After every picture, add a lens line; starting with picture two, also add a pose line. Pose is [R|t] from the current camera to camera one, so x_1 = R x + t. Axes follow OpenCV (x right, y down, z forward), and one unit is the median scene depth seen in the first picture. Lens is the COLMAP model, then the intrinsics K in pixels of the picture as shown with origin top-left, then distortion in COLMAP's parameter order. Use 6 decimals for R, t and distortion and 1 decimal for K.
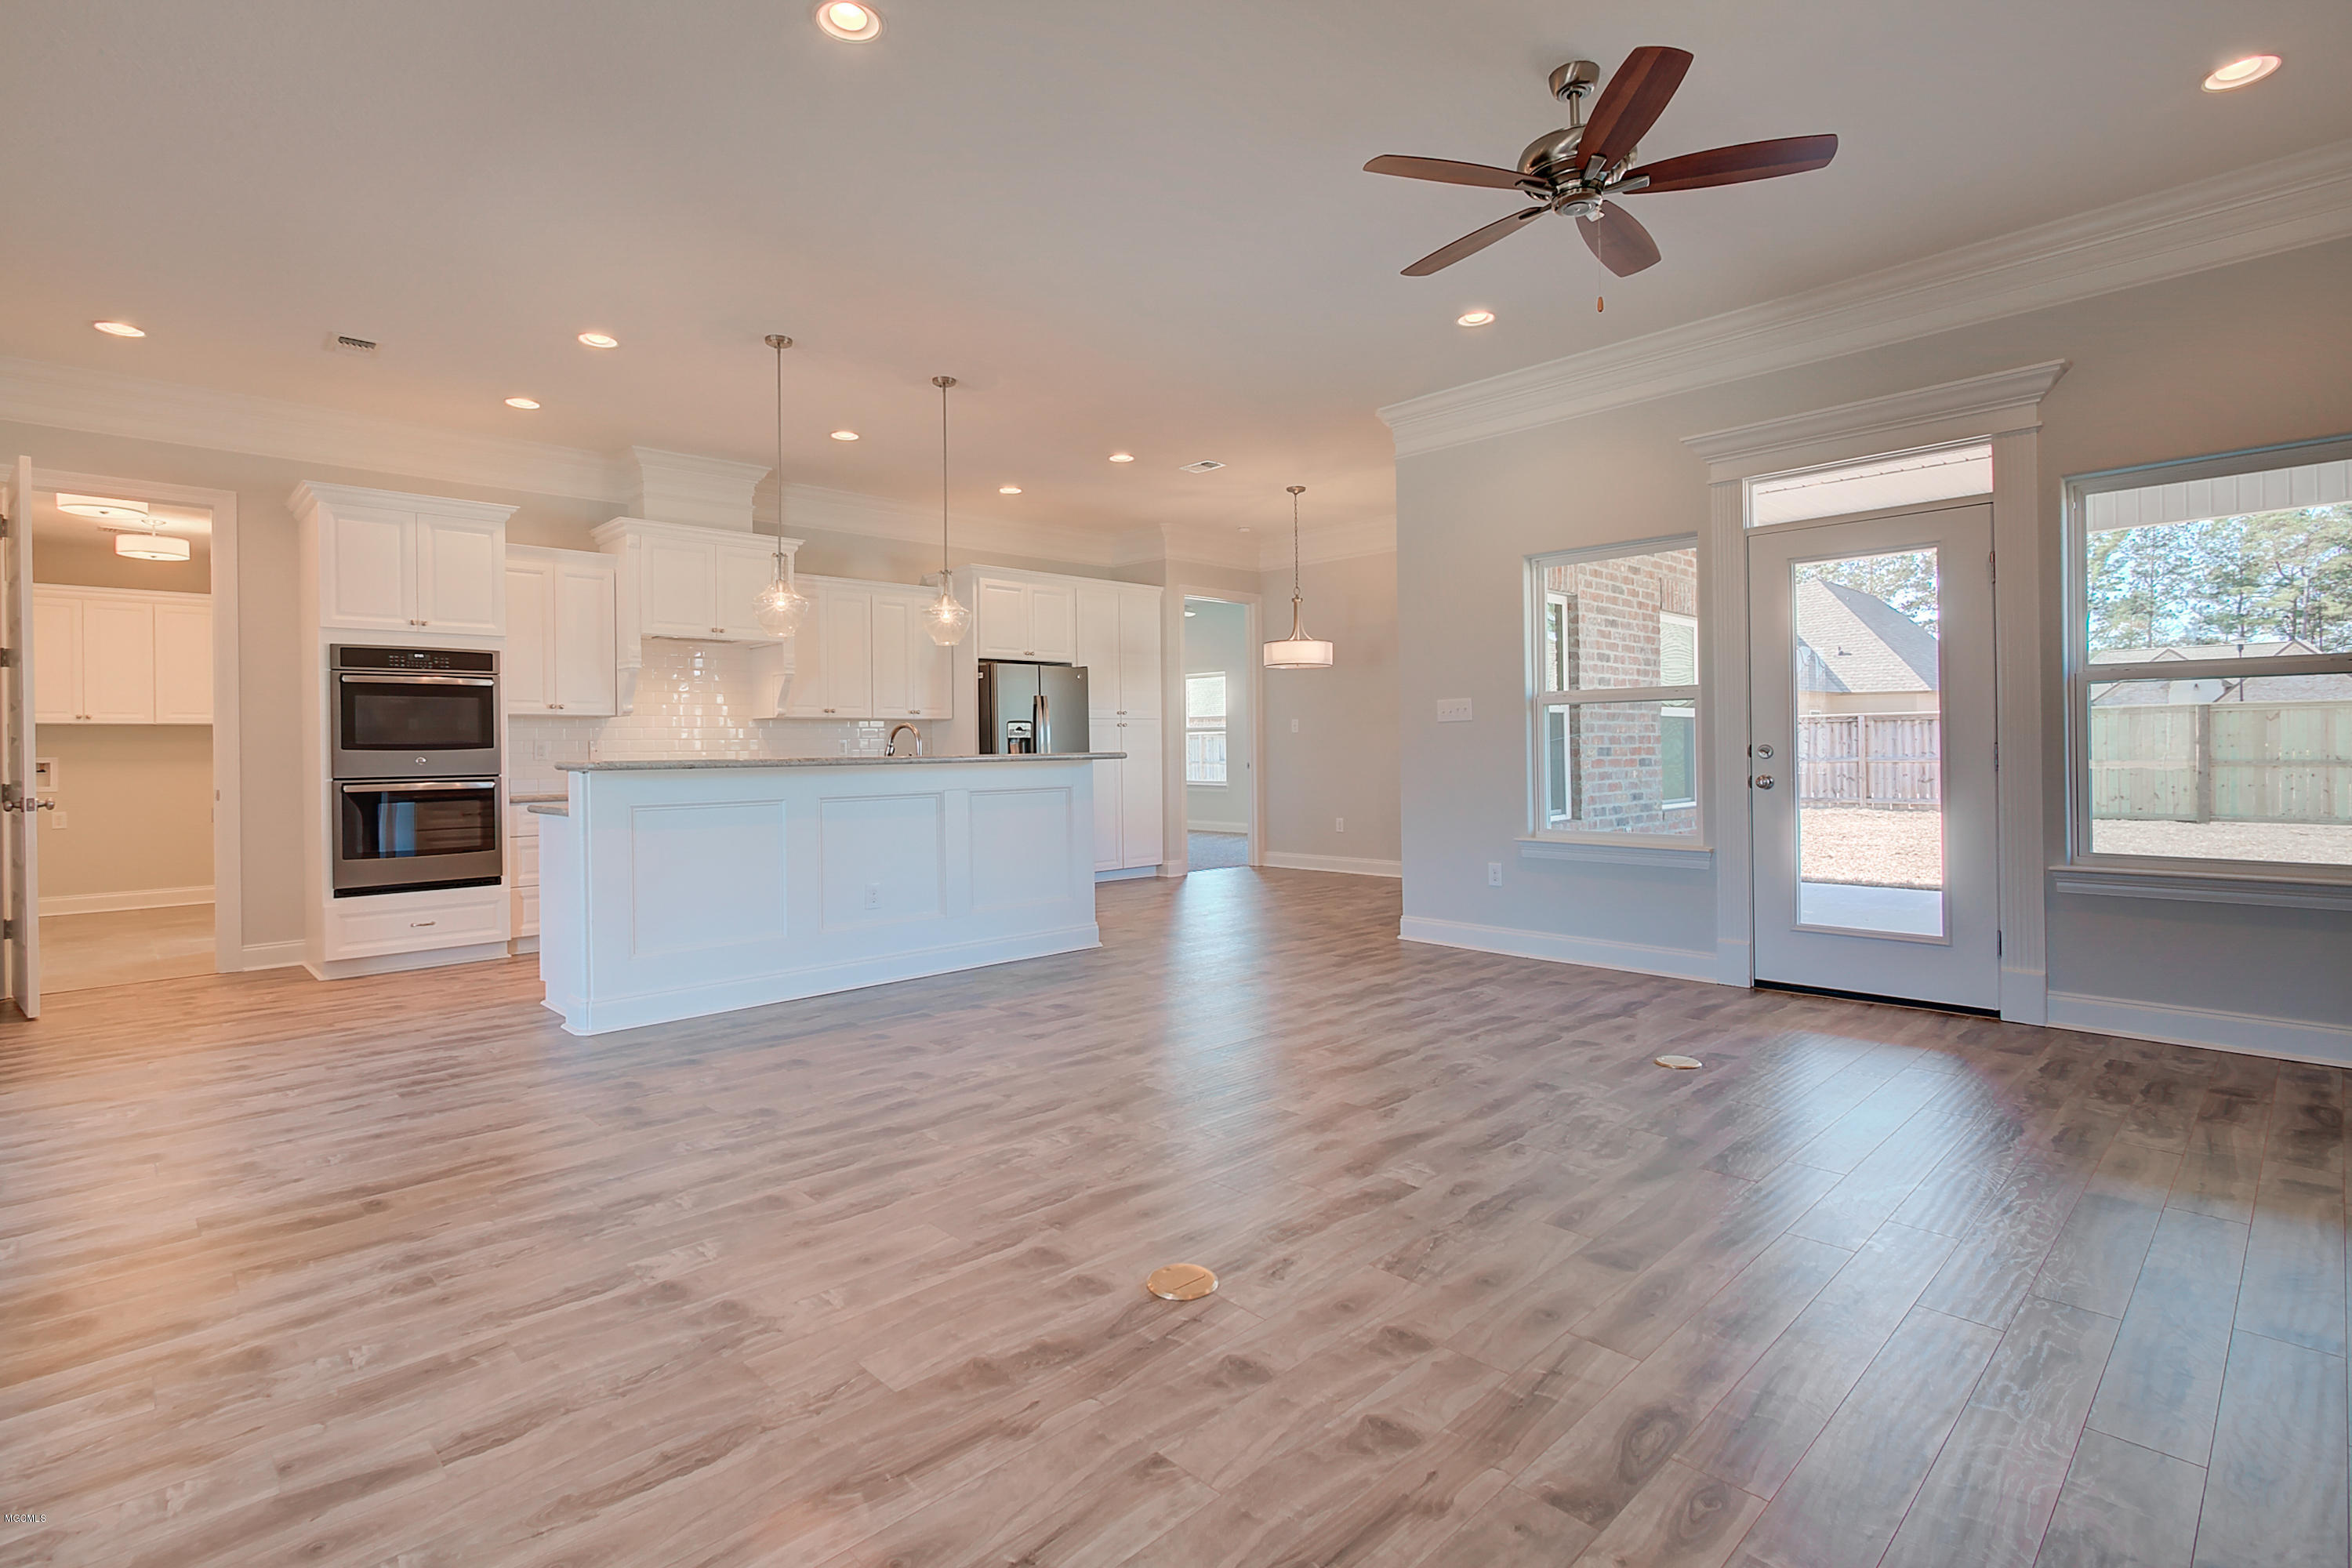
lens RADIAL K [[1120.4, 0, 1175.1], [0, 1120.4, 743.6], [0, 0, 1]] dist [-0.000046, 0.002138]
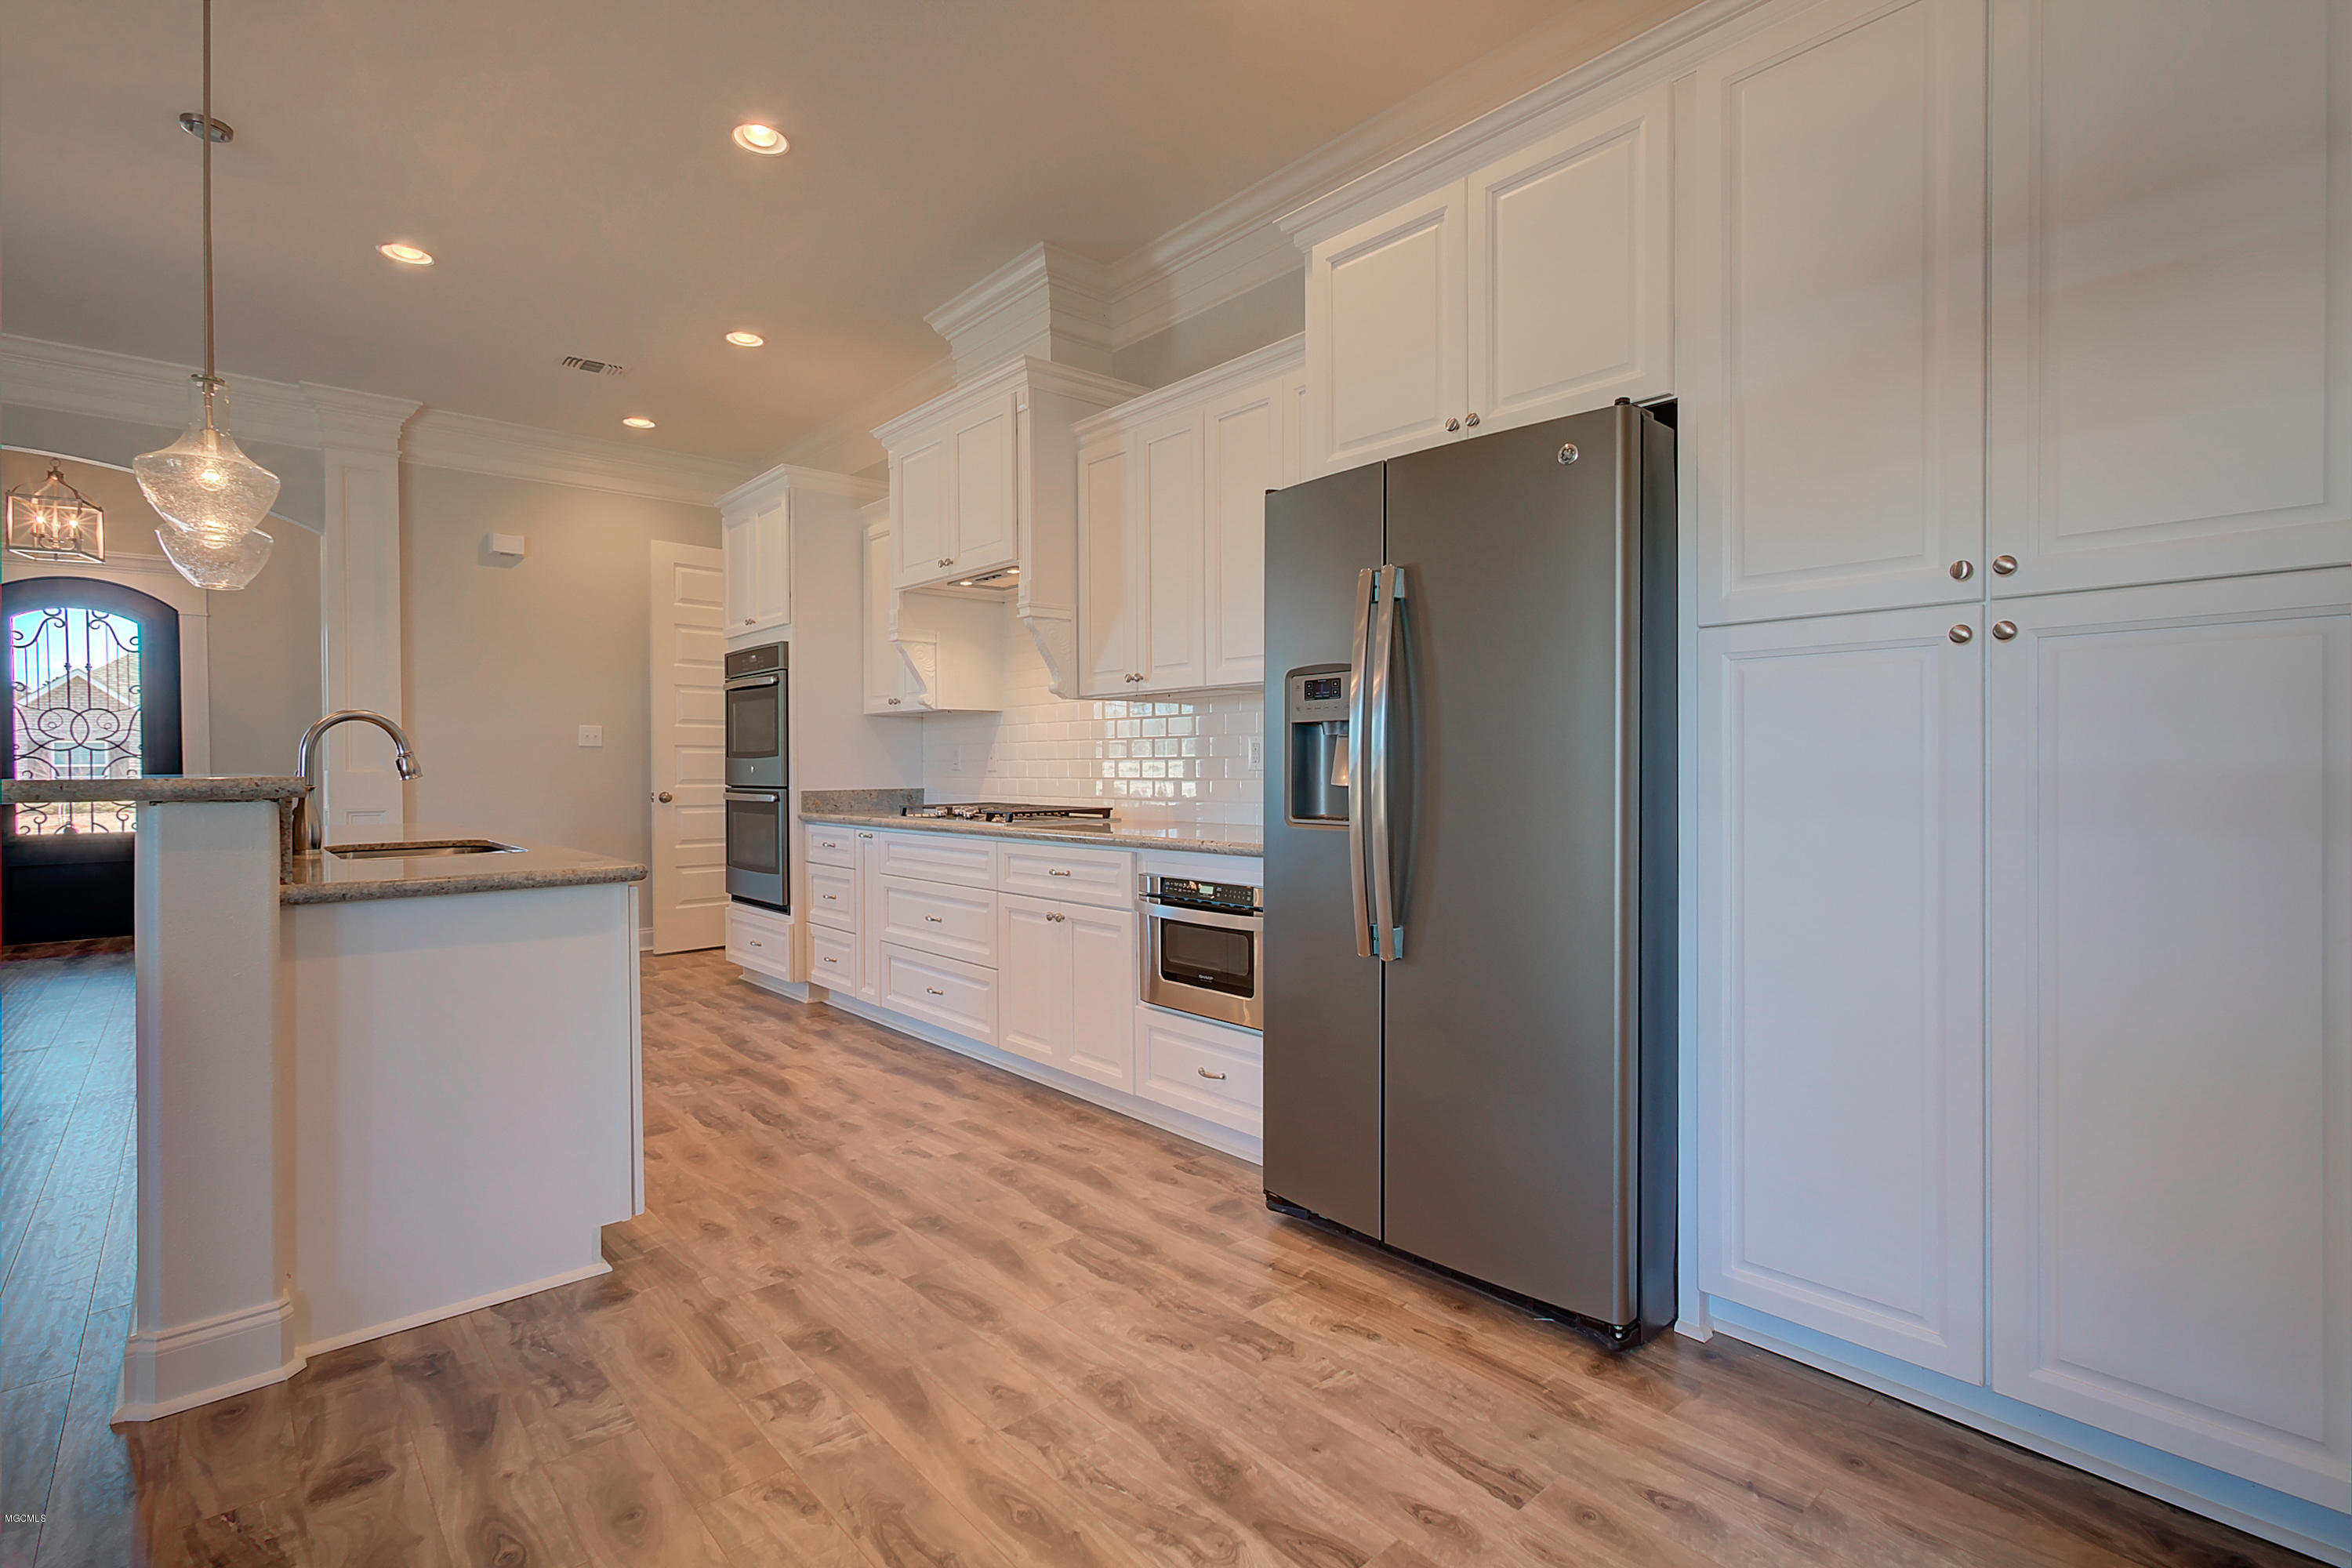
lens RADIAL K [[1101.9, 0, 1174.8], [0, 1101.9, 775.6], [0, 0, 1]] dist [-0.000591, 0.000846]
pose [[-0.050513, 0.023679, -0.998443, 0.371959], [0.009931, 0.999681, 0.023206, 0.004172], [0.998674, -0.008744, -0.050732, 2.316471]]
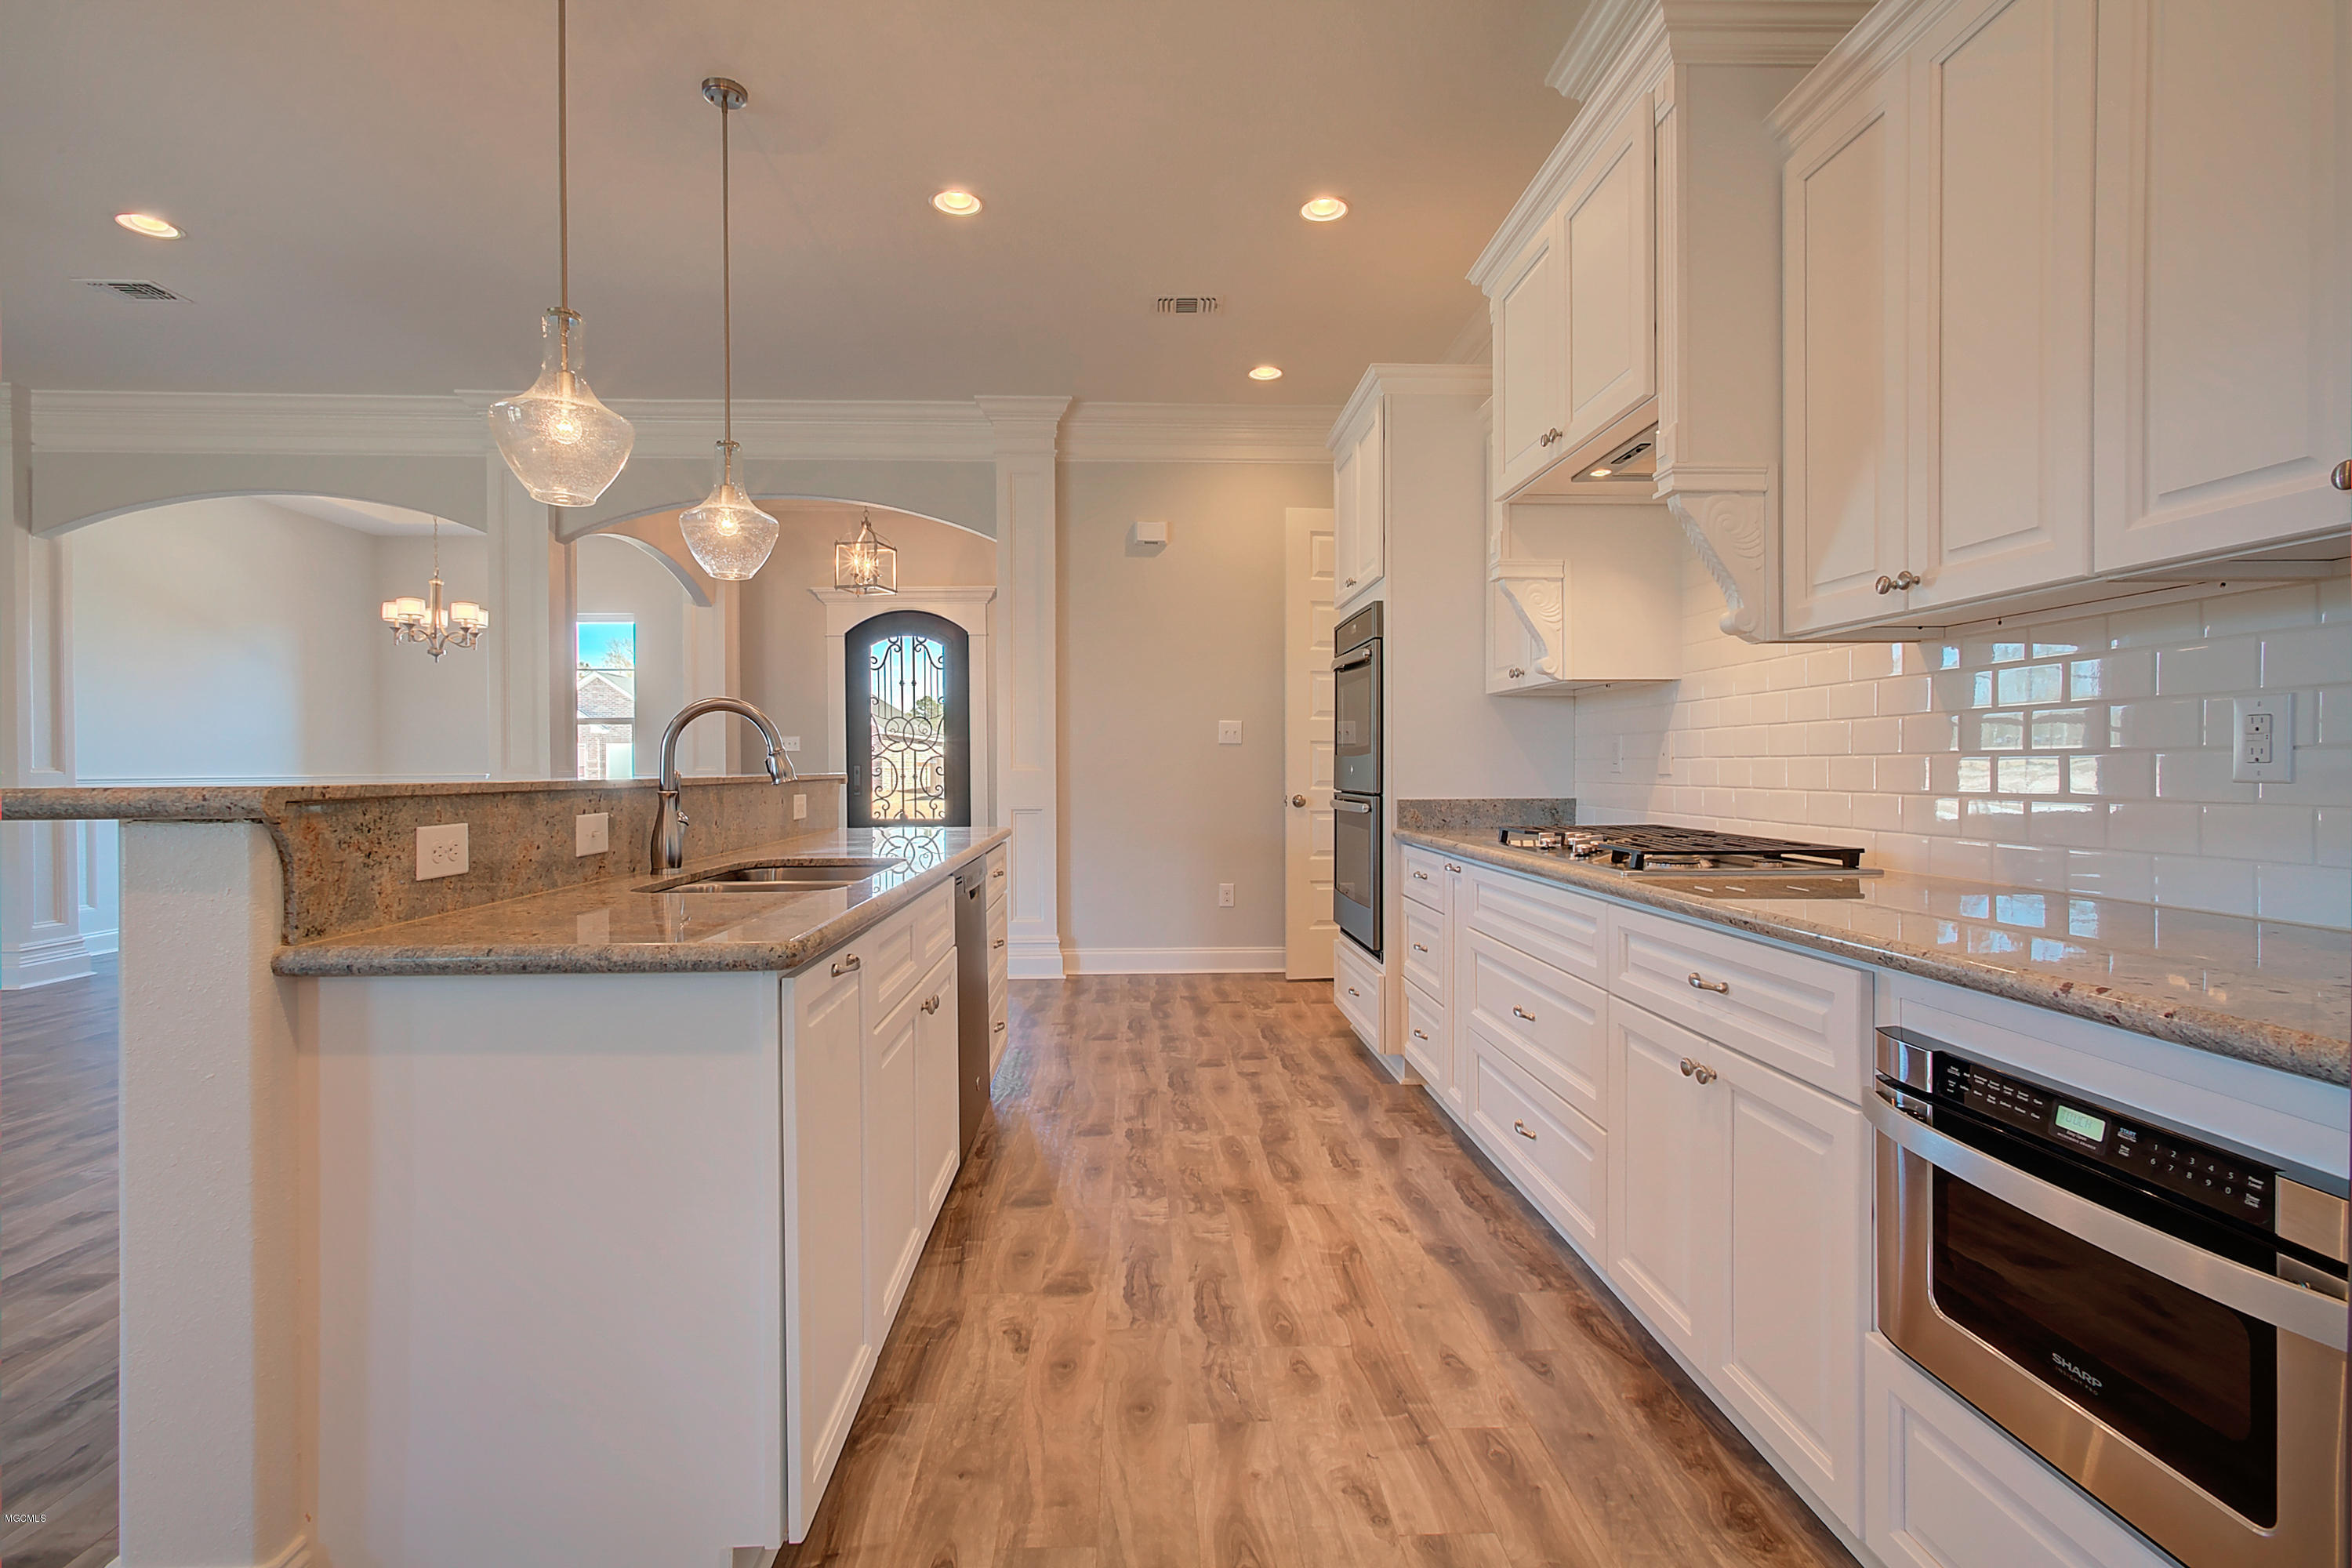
lens RADIAL K [[1101.9, 0, 1174.8], [0, 1101.9, 775.6], [0, 0, 1]] dist [-0.000591, 0.000846]
pose [[-0.669037, 0.022221, -0.742897, -0.093996], [0.015264, 0.999753, 0.016157, 0.008734], [0.743072, -0.000530, -0.669211, 2.314721]]
